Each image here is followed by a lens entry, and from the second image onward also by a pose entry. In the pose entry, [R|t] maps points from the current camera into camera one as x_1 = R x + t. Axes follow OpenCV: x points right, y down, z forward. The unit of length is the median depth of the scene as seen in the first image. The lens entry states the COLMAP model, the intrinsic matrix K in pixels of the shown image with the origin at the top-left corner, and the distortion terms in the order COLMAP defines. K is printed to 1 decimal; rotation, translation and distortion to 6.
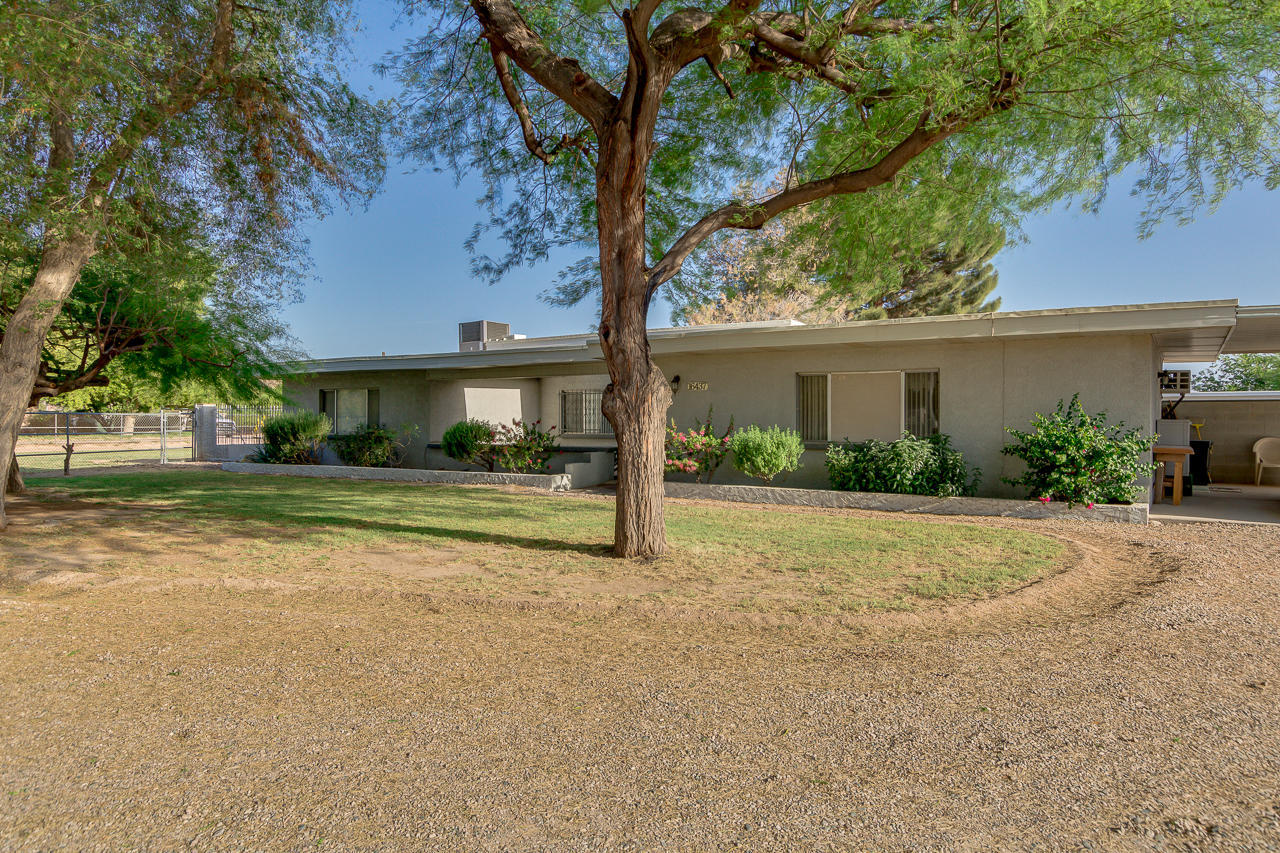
lens RADIAL K [[858.6, 0, 625.3], [0, 858.6, 423.9], [0, 0, 1]] dist [-0.001068, 0.000108]
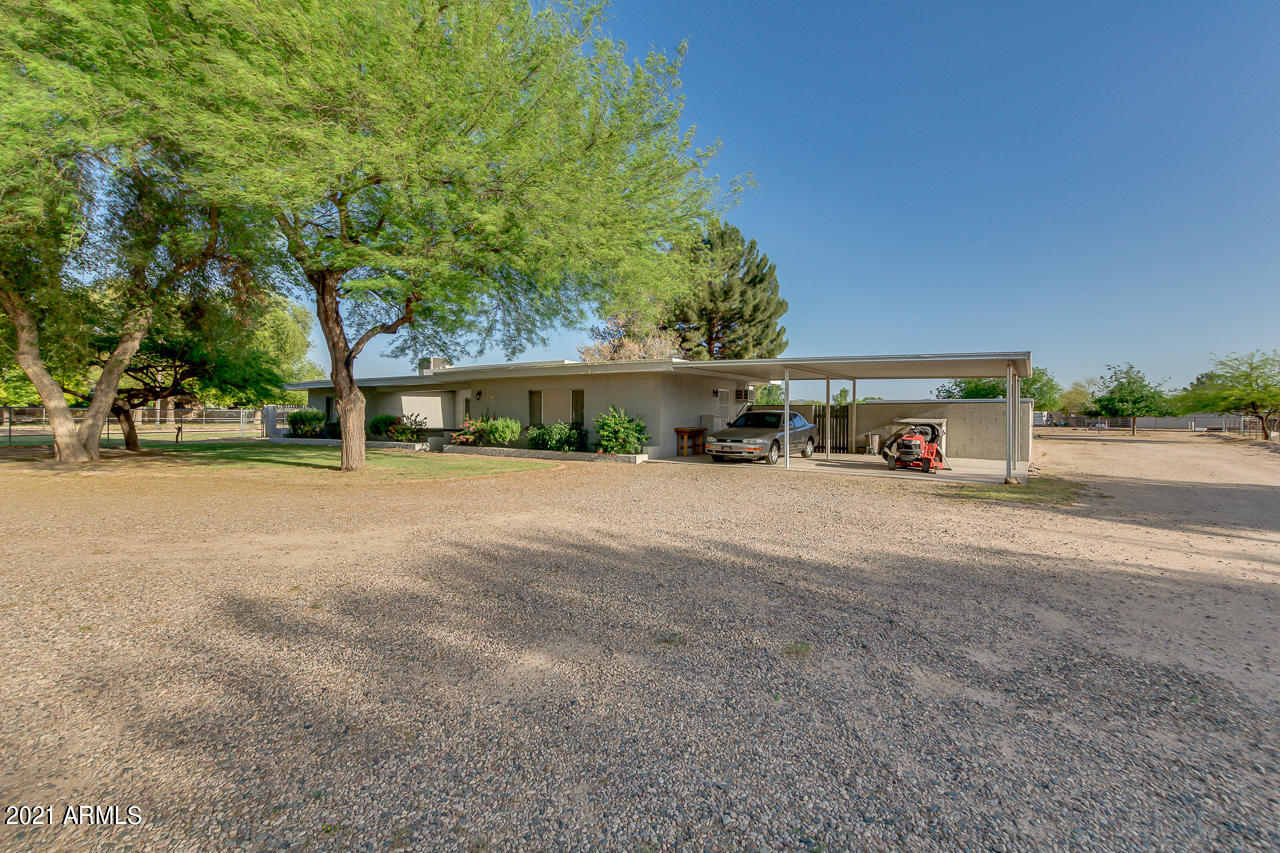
lens RADIAL K [[603.6, 0, 640.0], [0, 603.6, 426.5], [0, 0, 1]] dist [0.001795, 0.000204]
pose [[0.999980, 0.005845, -0.002303, 0.394111], [-0.005820, 0.999927, 0.010563, 0.005428], [0.002365, -0.010549, 0.999942, -0.319057]]
